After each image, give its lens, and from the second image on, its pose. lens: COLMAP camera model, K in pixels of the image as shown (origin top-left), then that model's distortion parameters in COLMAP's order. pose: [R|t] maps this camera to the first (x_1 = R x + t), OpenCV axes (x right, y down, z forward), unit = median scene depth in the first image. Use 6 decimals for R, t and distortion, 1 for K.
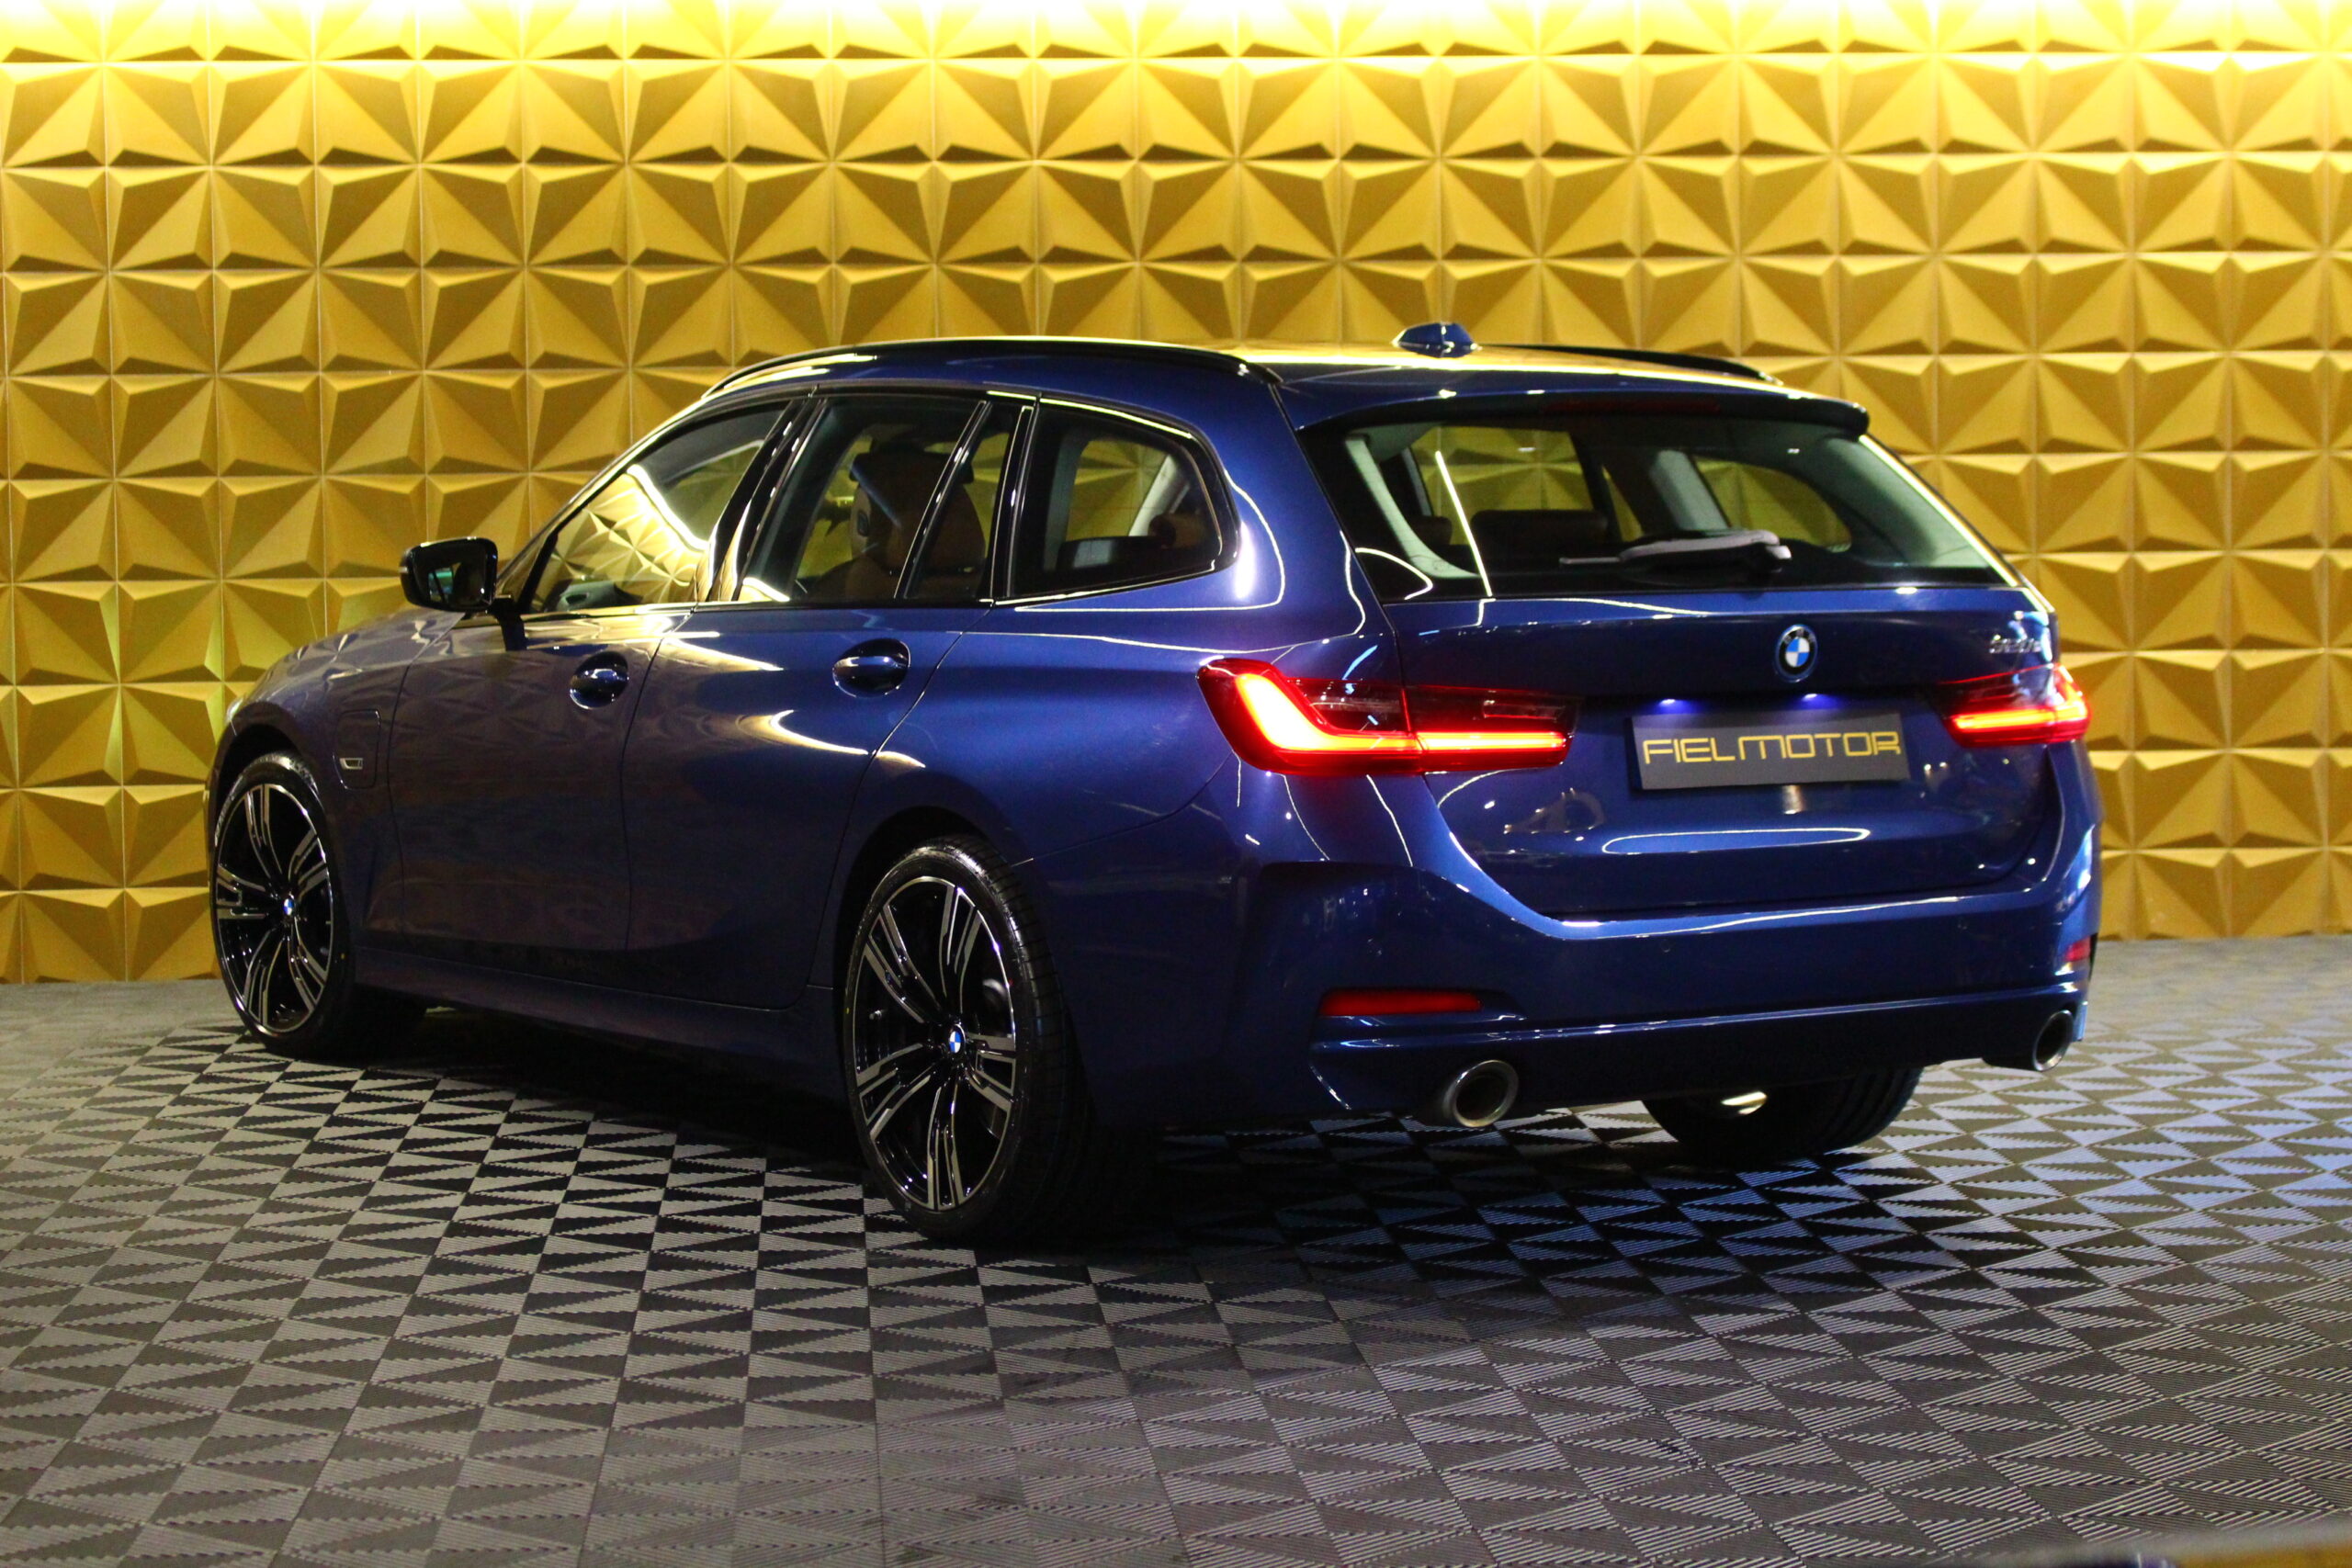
lens RADIAL K [[4581.8, 0, 1176.0], [0, 4581.8, 784.0], [0, 0, 1]] dist [0.008027, 0.143528]
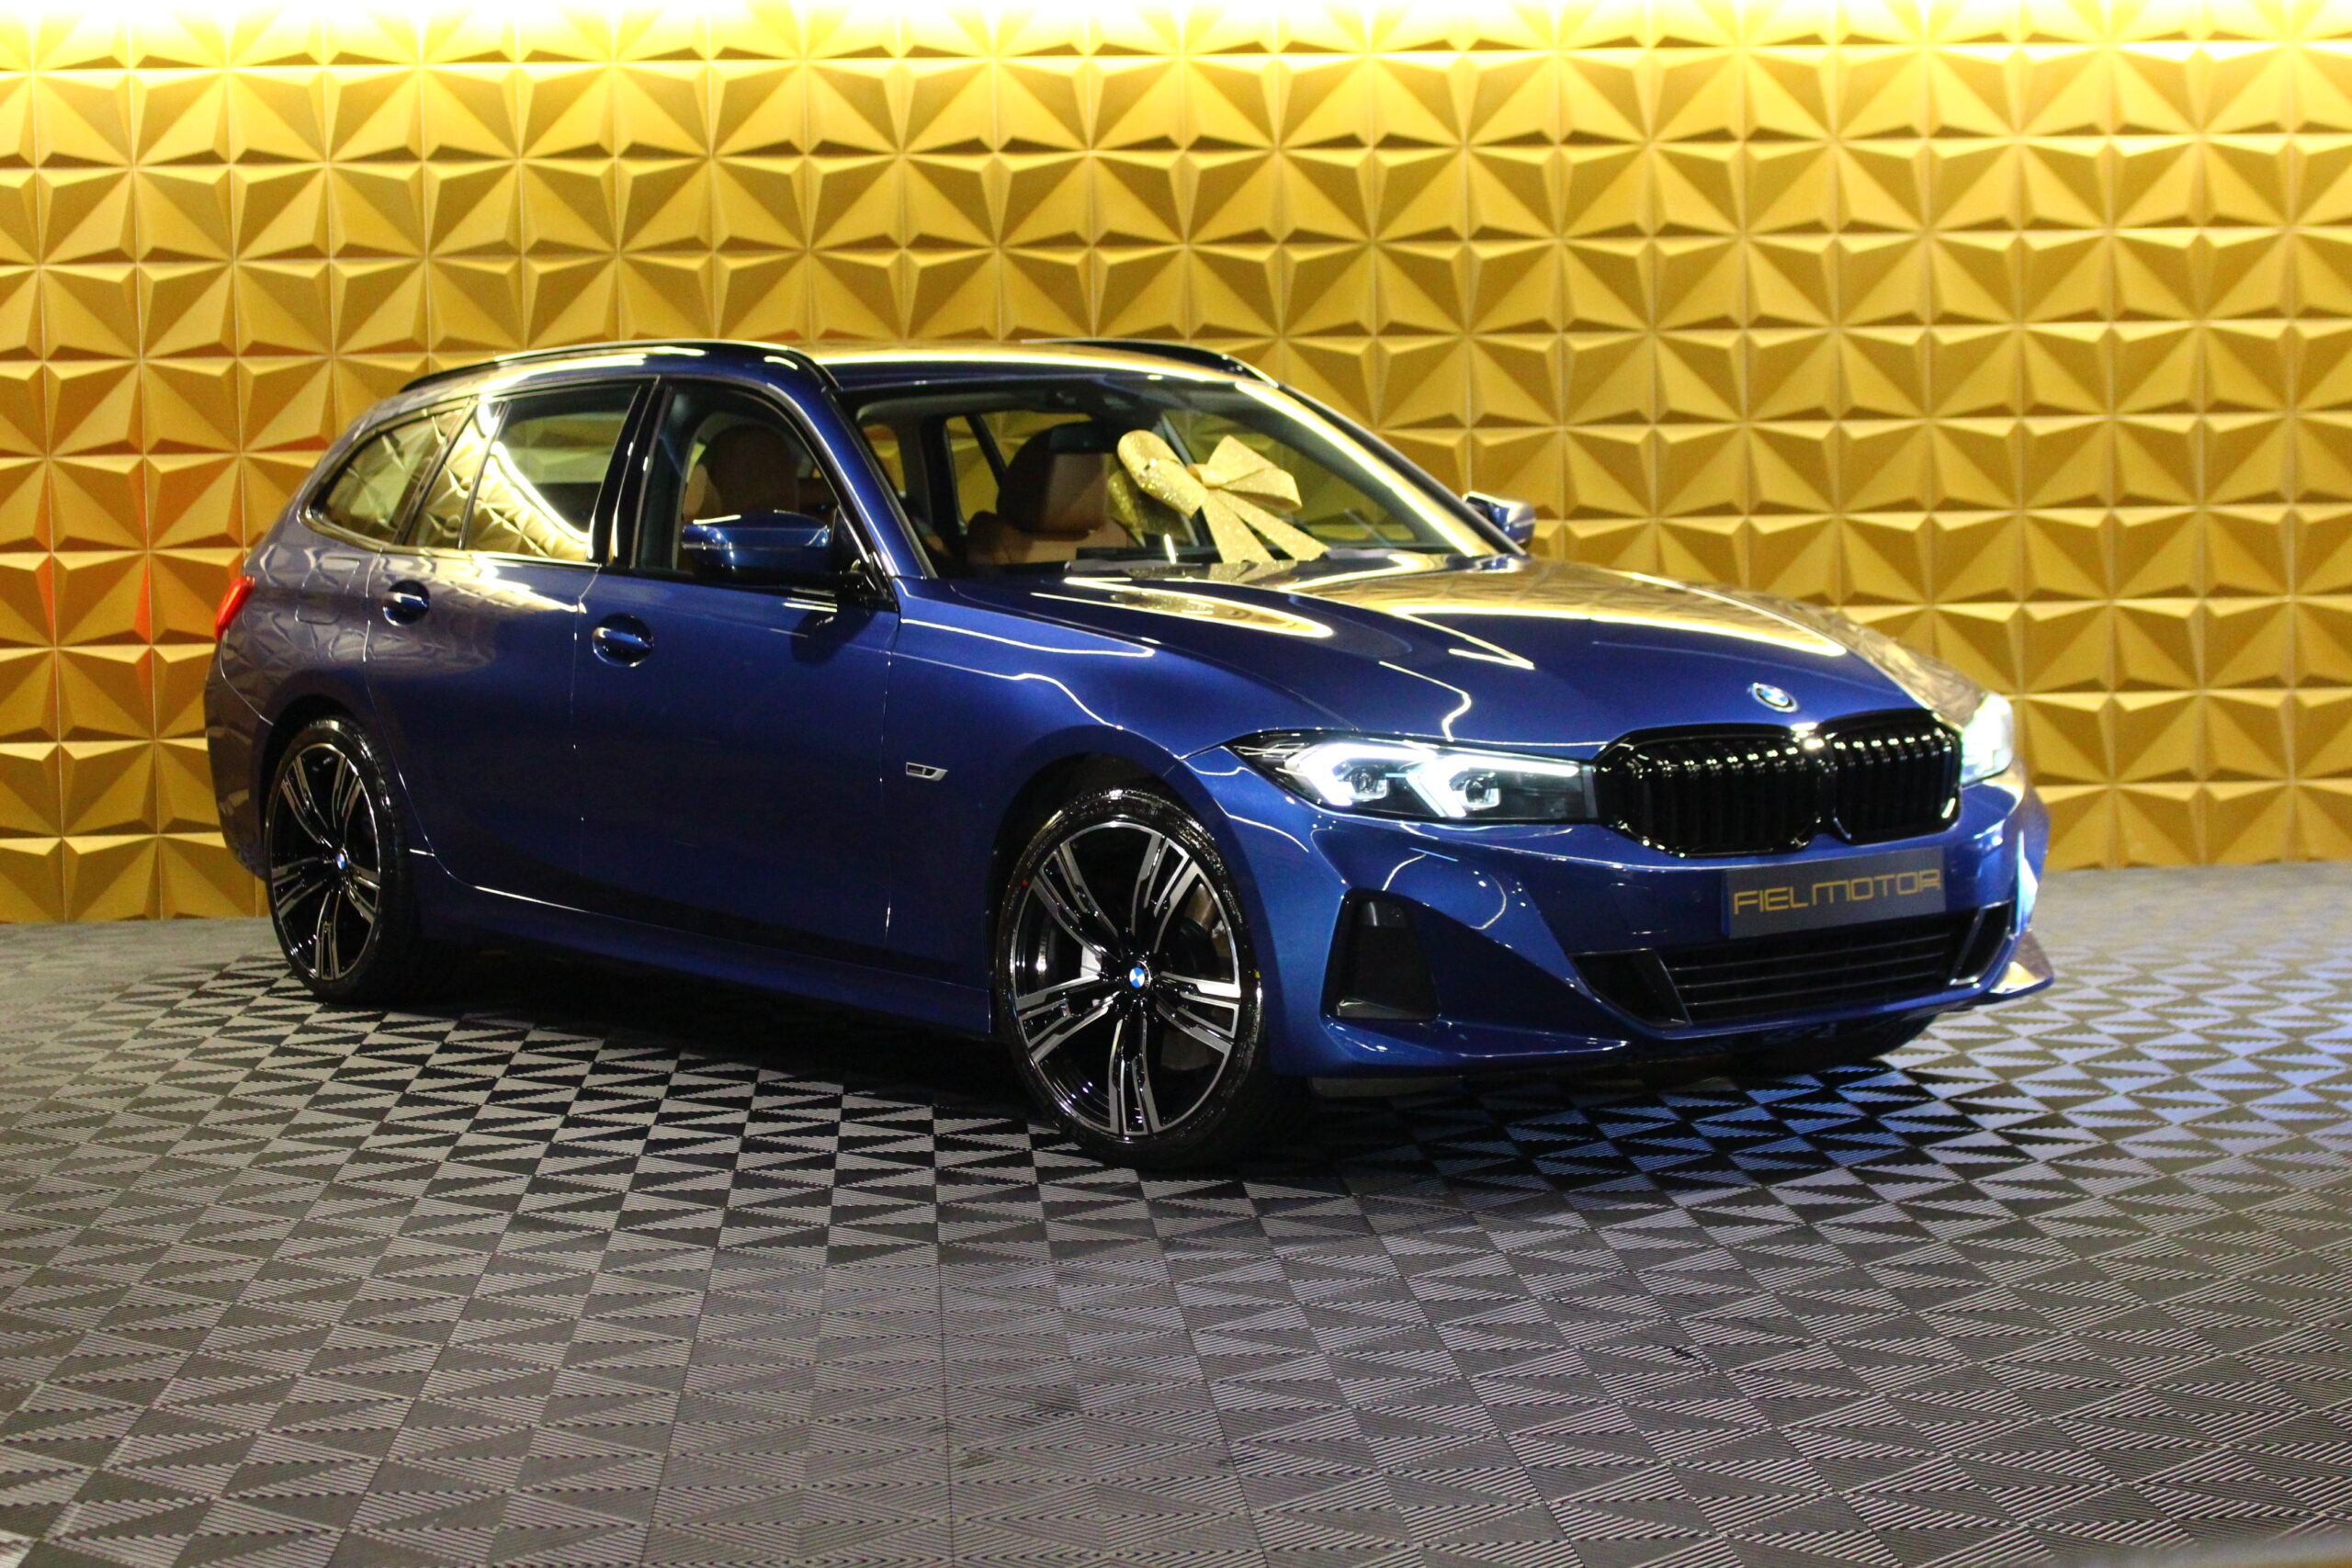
lens RADIAL K [[4197.3, 0, 1176.0], [0, 4197.3, 784.0], [0, 0, 1]] dist [-0.014075, 0.172582]
pose [[0.999897, -0.006058, -0.013034, 0.001533], [0.006249, 0.999873, 0.014673, -0.001709], [0.012943, -0.014753, 0.999807, 0.011975]]
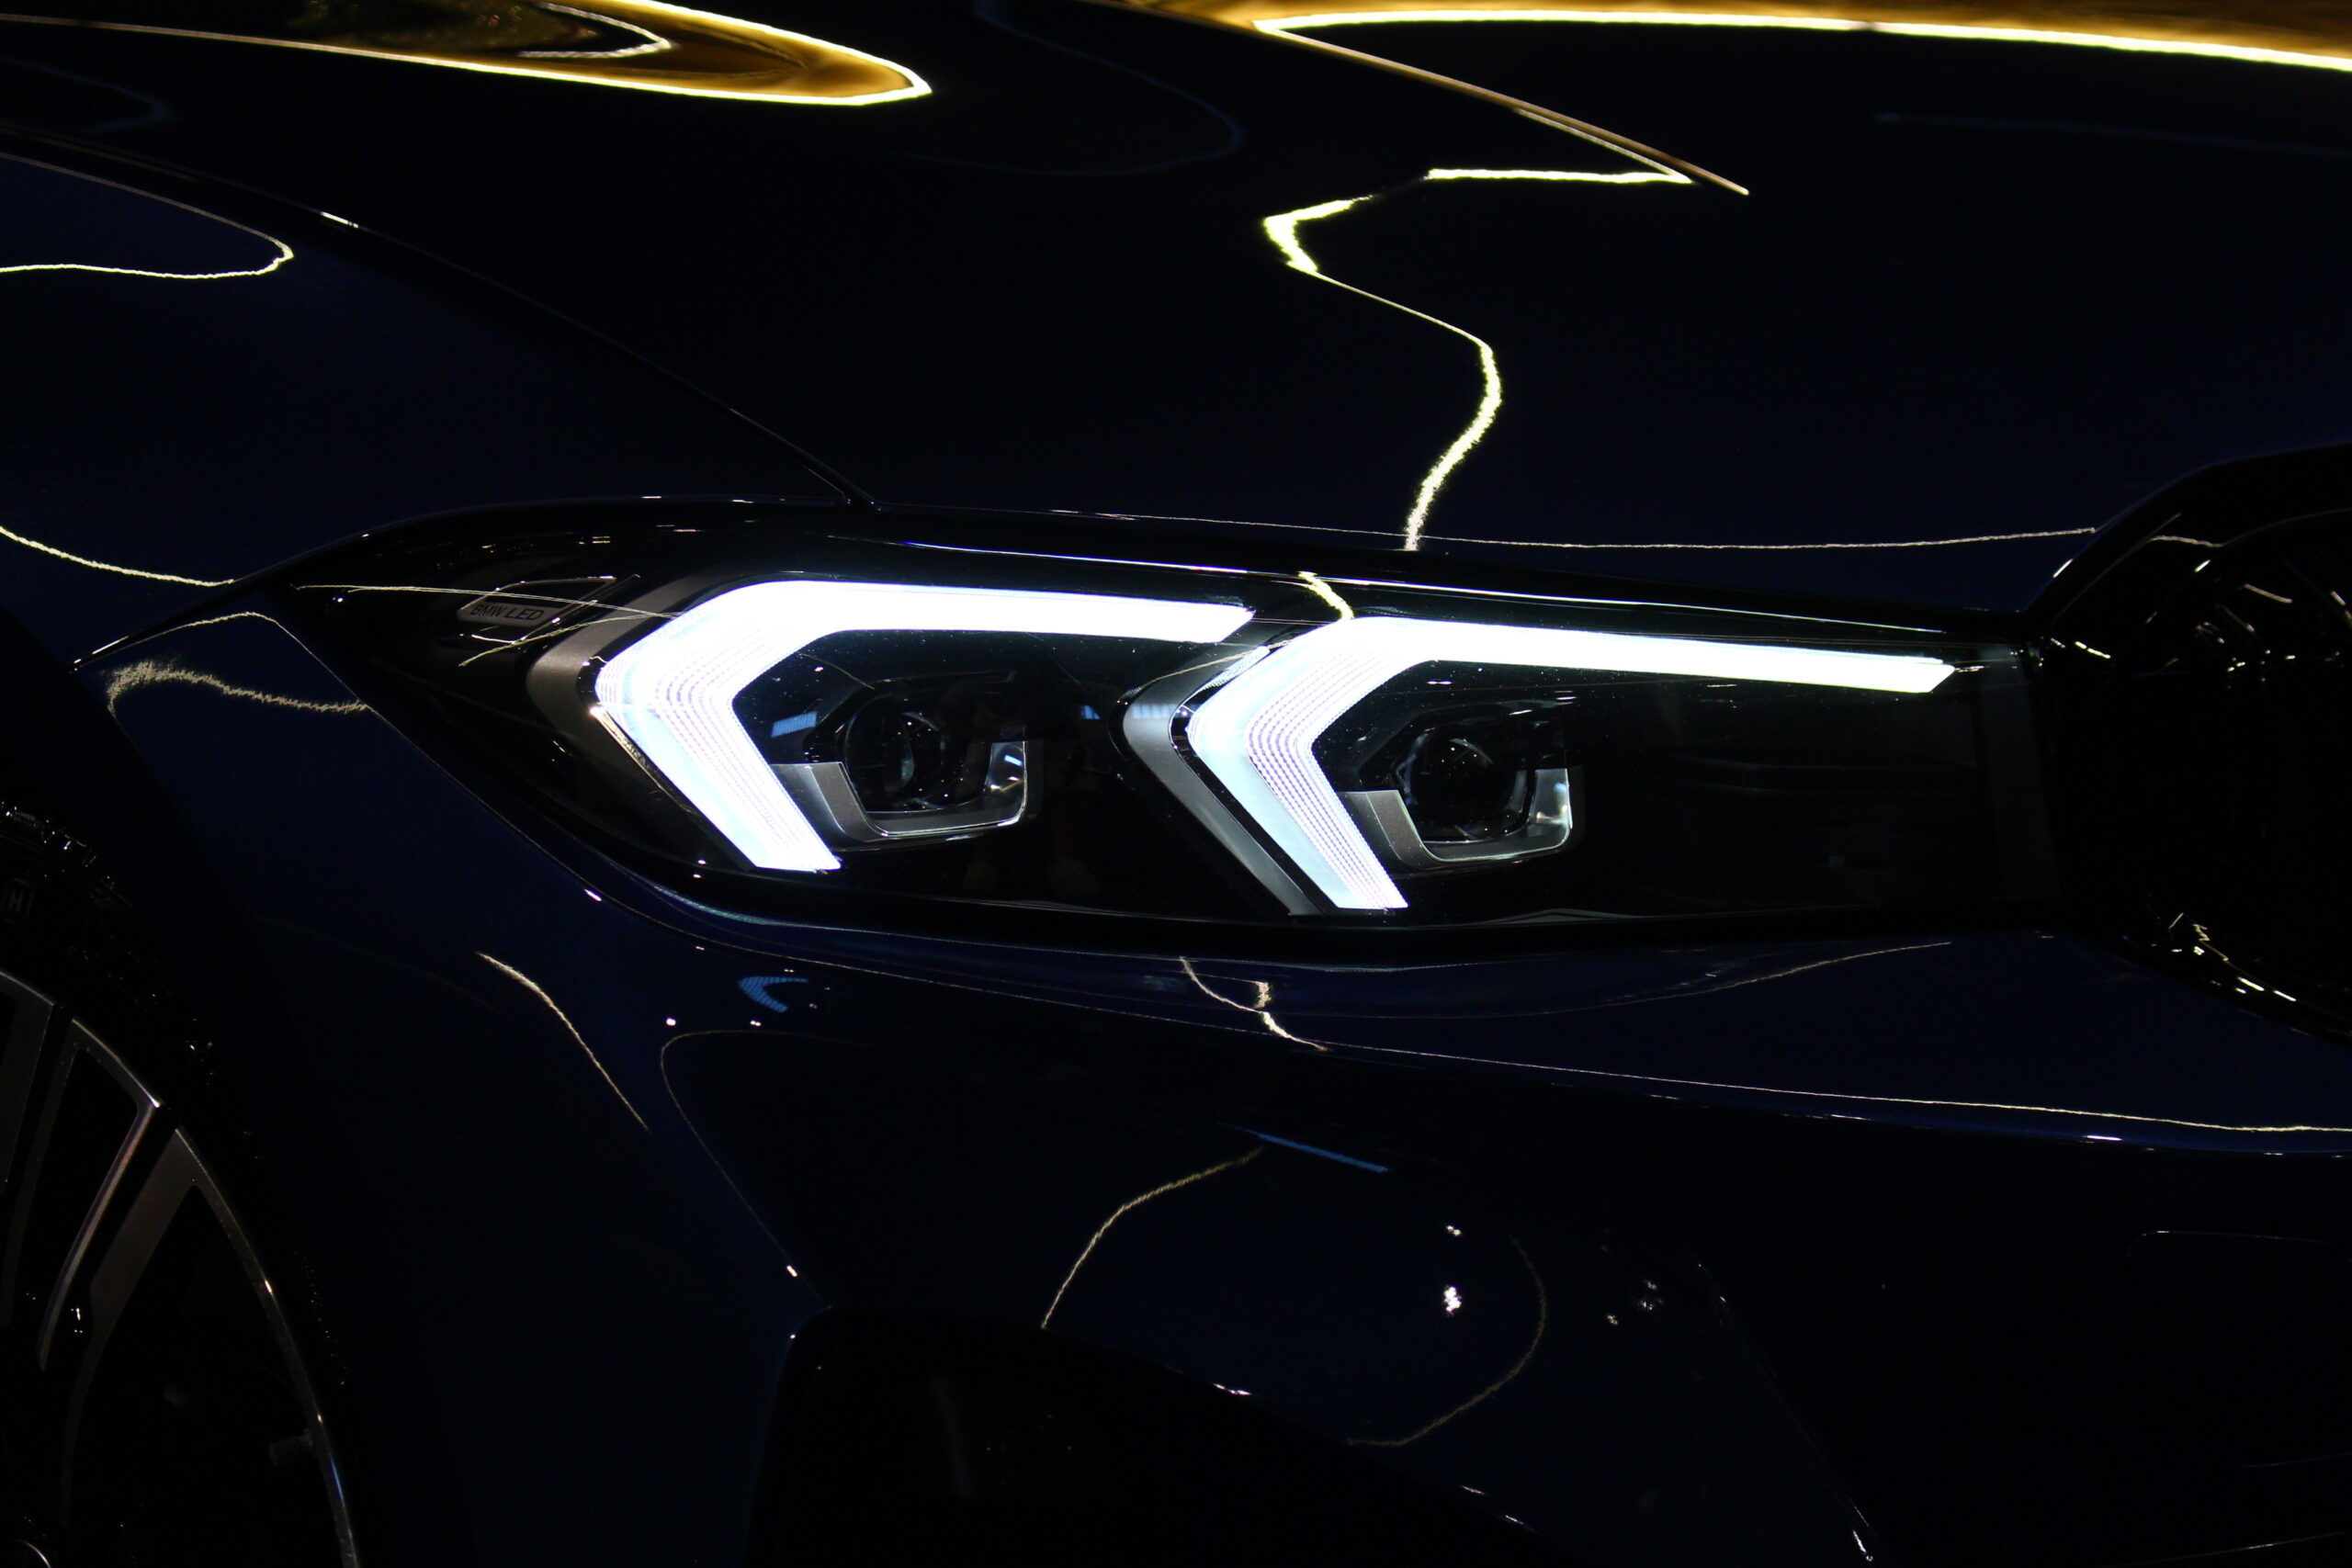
lens RADIAL K [[7457.1, 0, 1176.0], [0, 7457.1, 784.0], [0, 0, 1]] dist [0.016606, 0.112382]
pose [[0.996645, -0.026764, -0.077350, 0.048083], [0.030654, 0.998301, 0.049546, -0.002859], [0.075893, -0.051751, 0.995772, 0.416187]]
